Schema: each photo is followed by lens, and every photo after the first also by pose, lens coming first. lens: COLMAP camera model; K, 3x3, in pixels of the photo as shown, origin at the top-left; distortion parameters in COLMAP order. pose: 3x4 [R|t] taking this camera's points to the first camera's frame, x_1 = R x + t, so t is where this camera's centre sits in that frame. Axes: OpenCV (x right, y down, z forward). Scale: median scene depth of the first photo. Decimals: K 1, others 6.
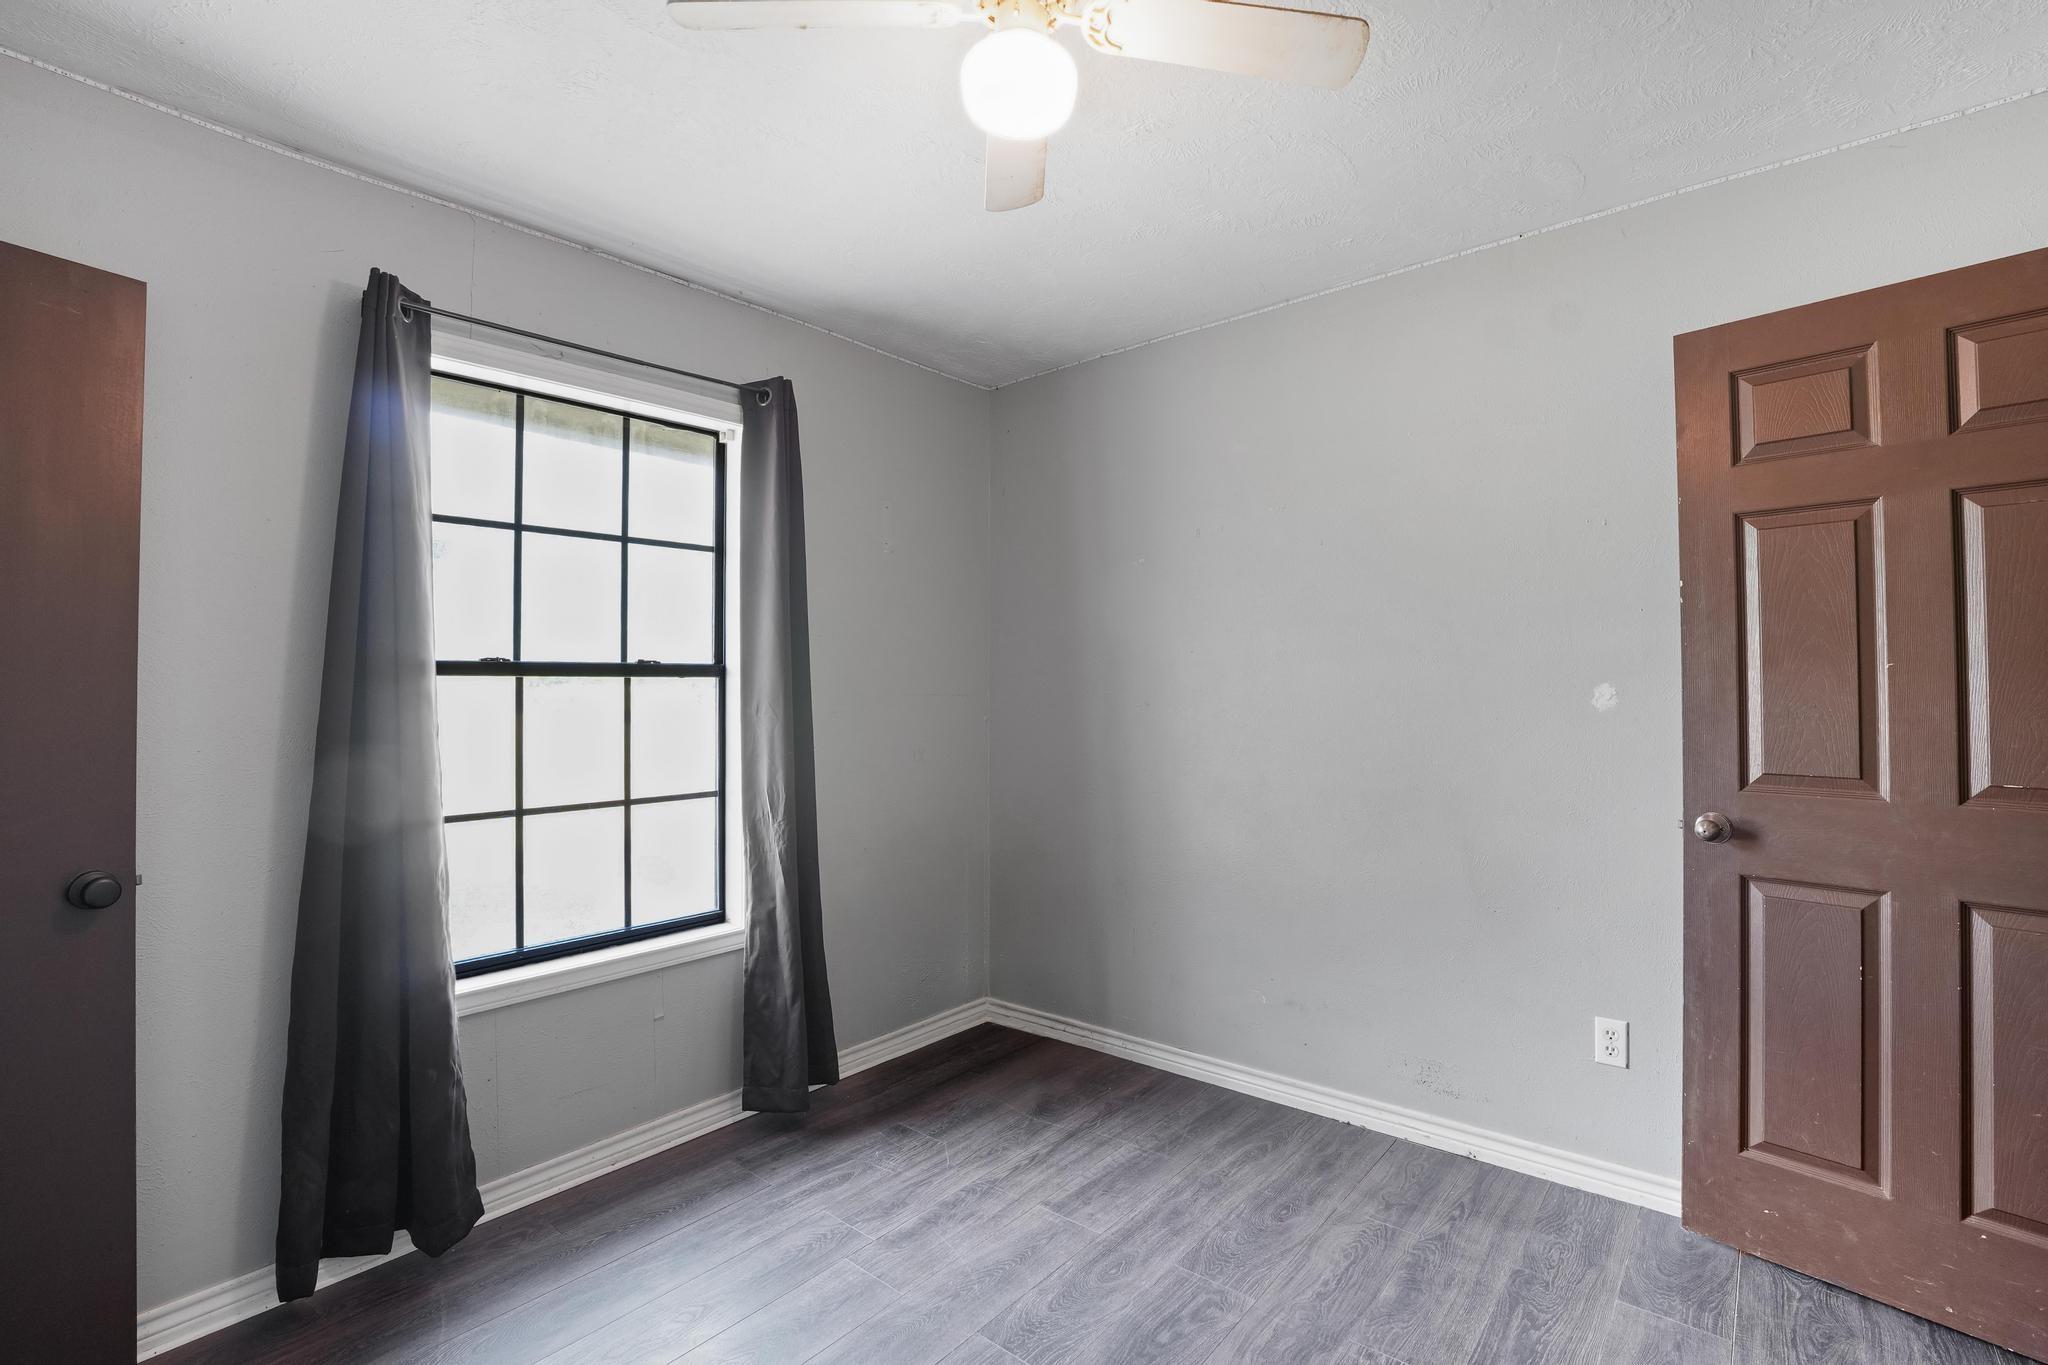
lens RADIAL K [[937.6, 0, 1028.6], [0, 937.6, 670.1], [0, 0, 1]] dist [-0.039709, 0.011552]
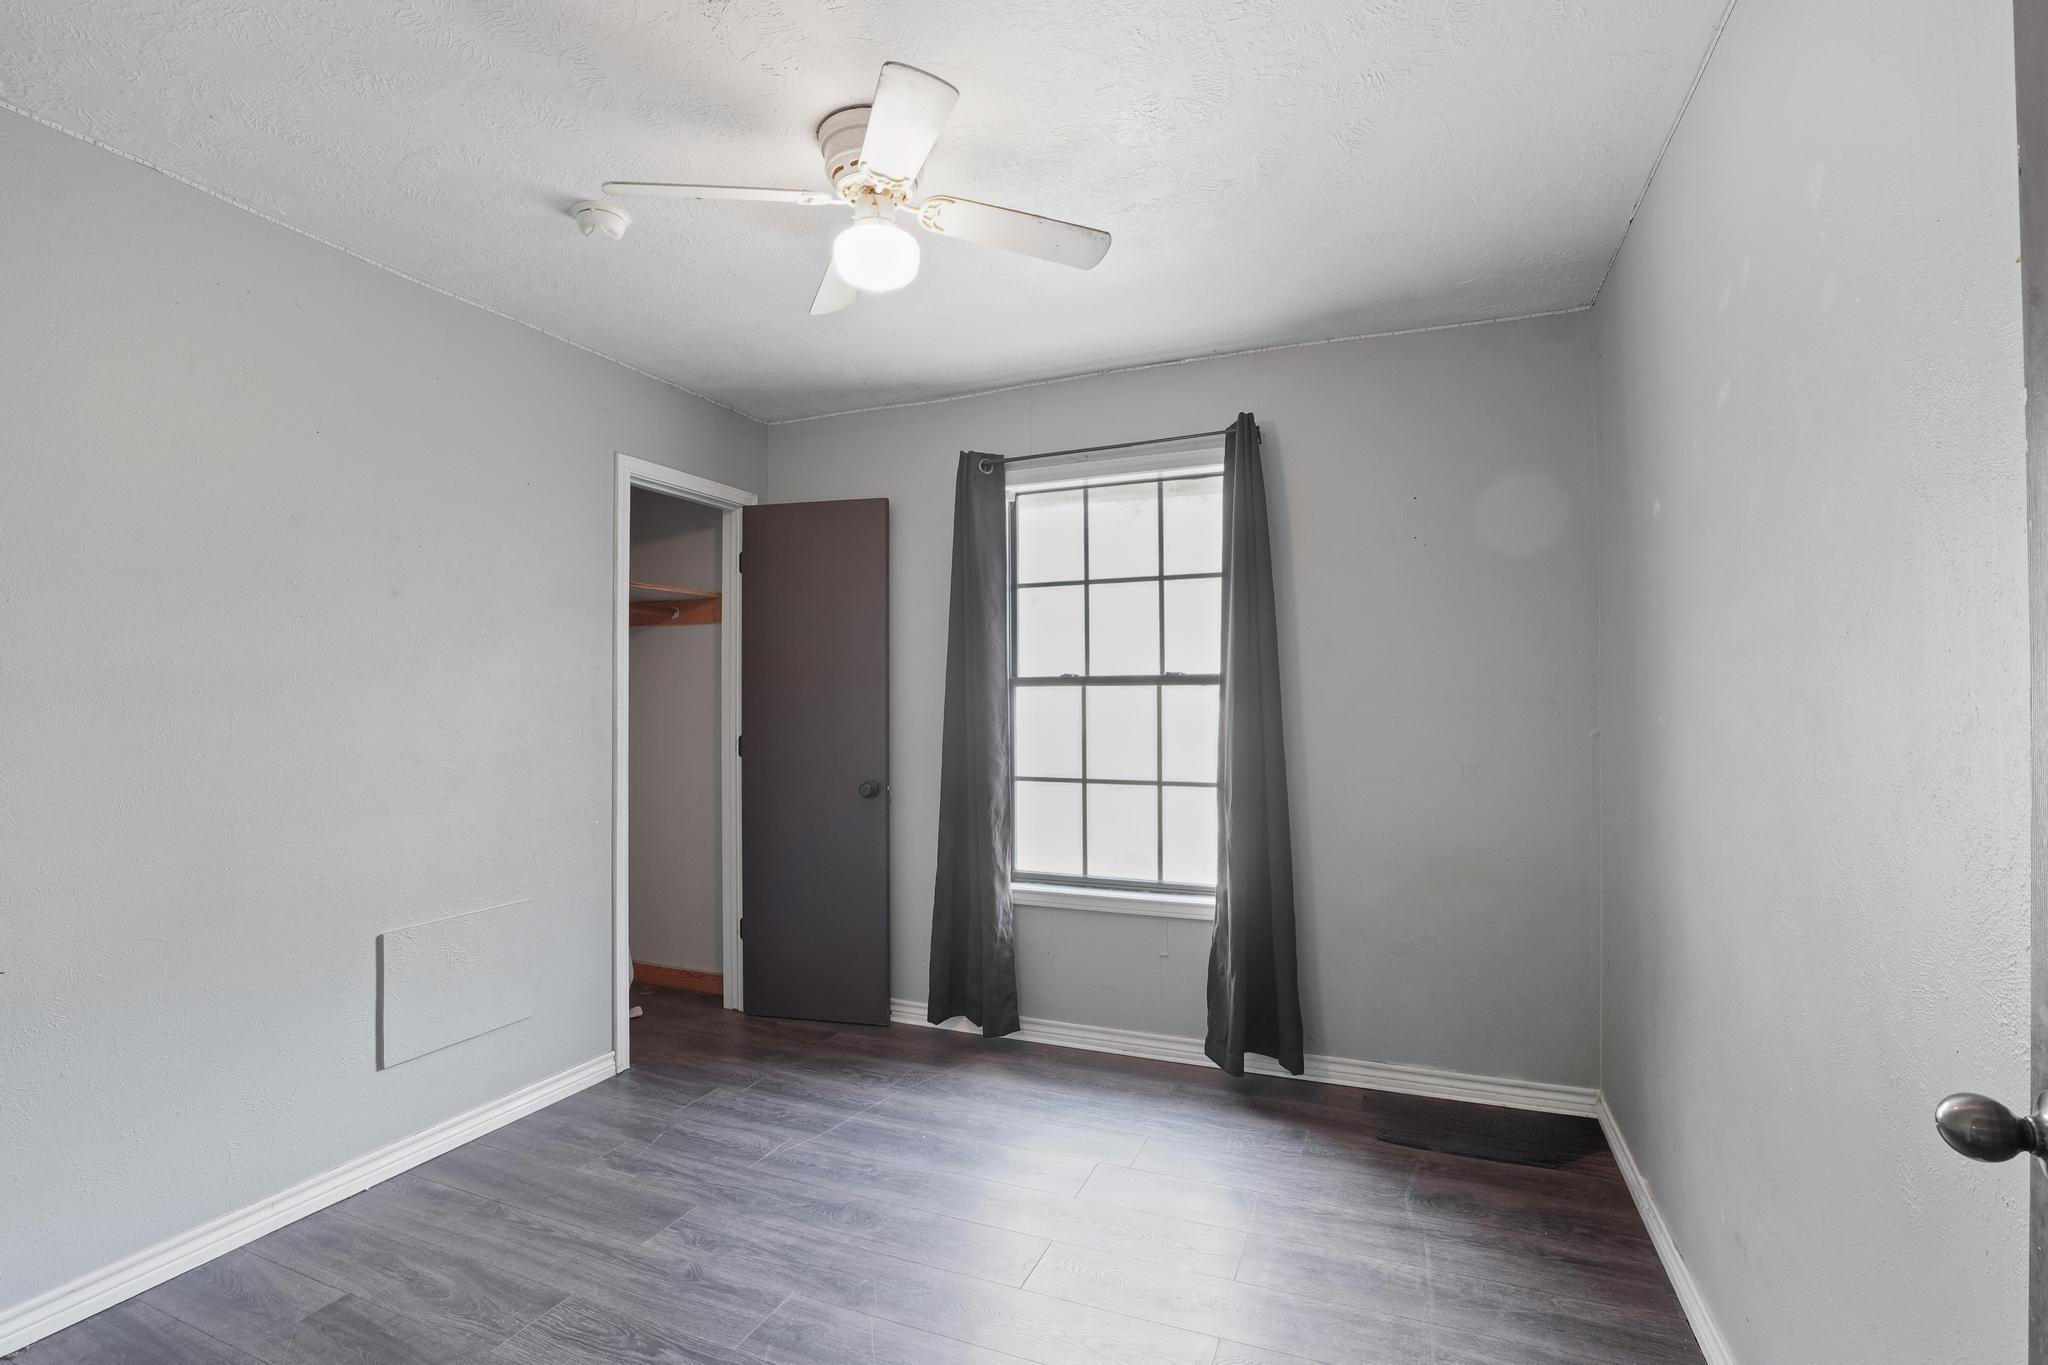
lens RADIAL K [[937.6, 0, 1028.2], [0, 937.6, 690.8], [0, 0, 1]] dist [-0.039709, 0.011552]
pose [[0.296985, -0.002096, -0.954880, 0.763515], [0.020358, 0.999784, 0.004137, 0.005067], [0.954665, -0.020668, 0.296964, 0.452023]]
